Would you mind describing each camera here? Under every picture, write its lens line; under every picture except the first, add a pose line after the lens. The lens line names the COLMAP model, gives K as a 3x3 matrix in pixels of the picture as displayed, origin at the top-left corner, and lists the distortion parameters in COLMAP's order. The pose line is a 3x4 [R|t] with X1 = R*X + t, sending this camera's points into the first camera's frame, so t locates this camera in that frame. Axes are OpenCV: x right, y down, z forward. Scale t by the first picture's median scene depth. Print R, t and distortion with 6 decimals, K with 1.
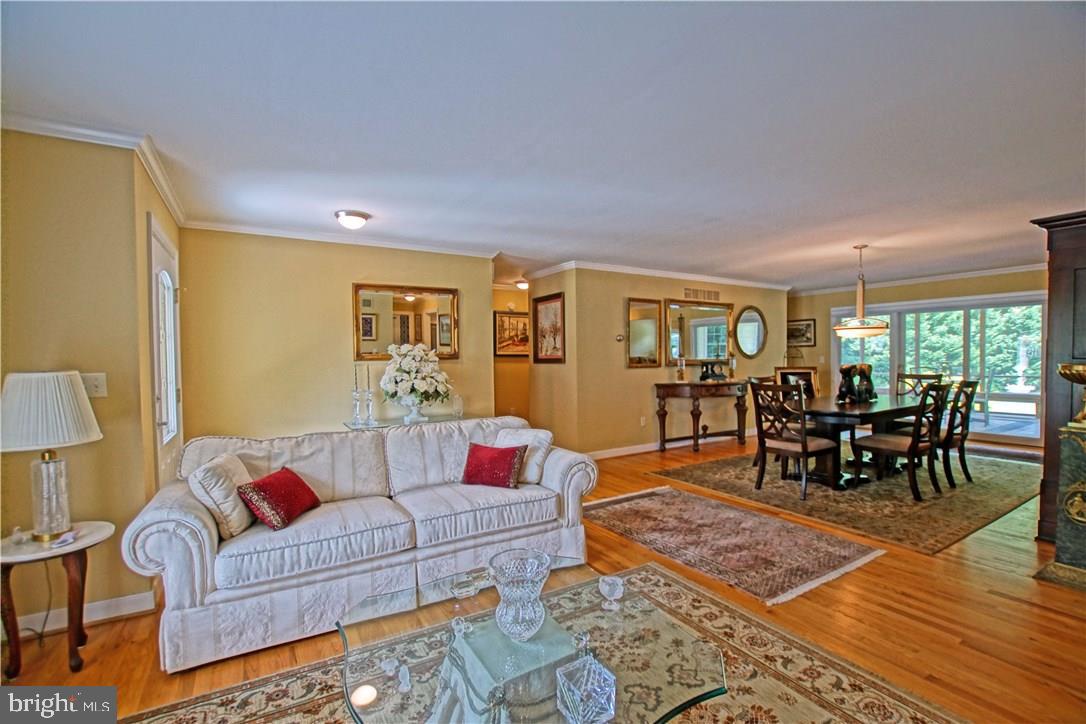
lens RADIAL K [[475.9, 0, 543.1], [0, 475.9, 368.0], [0, 0, 1]] dist [-0.027752, 0.000887]
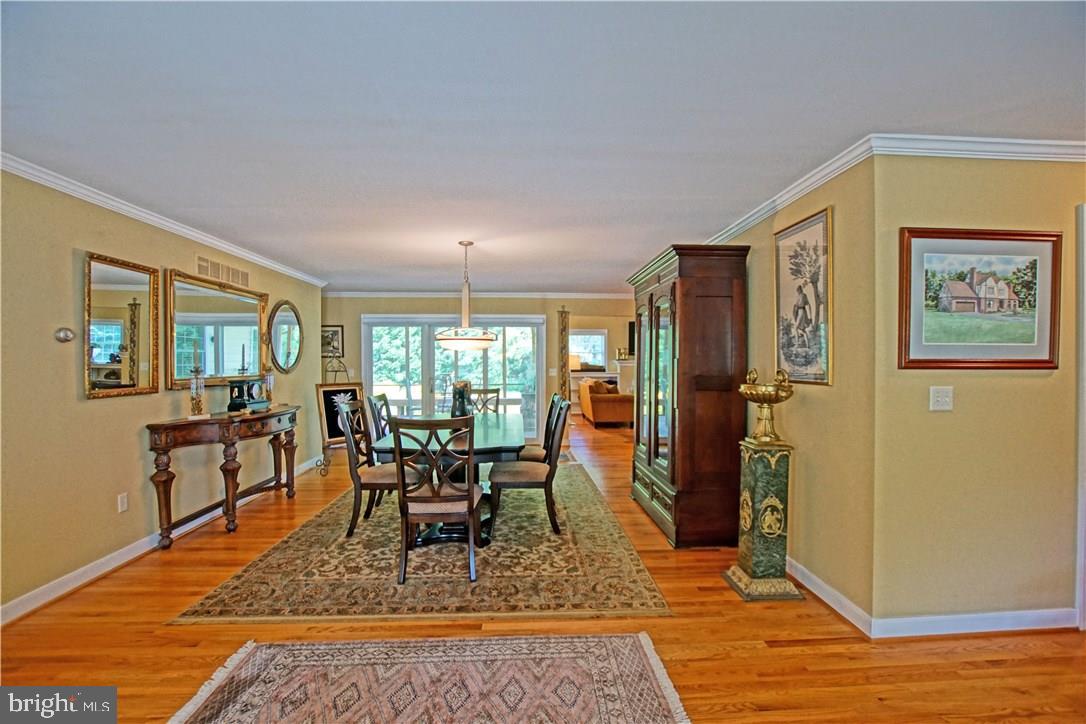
lens RADIAL K [[475.9, 0, 543.1], [0, 475.9, 368.0], [0, 0, 1]] dist [-0.027752, 0.000887]
pose [[0.475527, -0.002594, 0.879697, -0.010650], [0.017990, 0.999815, -0.006777, -0.018804], [-0.879517, 0.019048, 0.475486, 0.361766]]
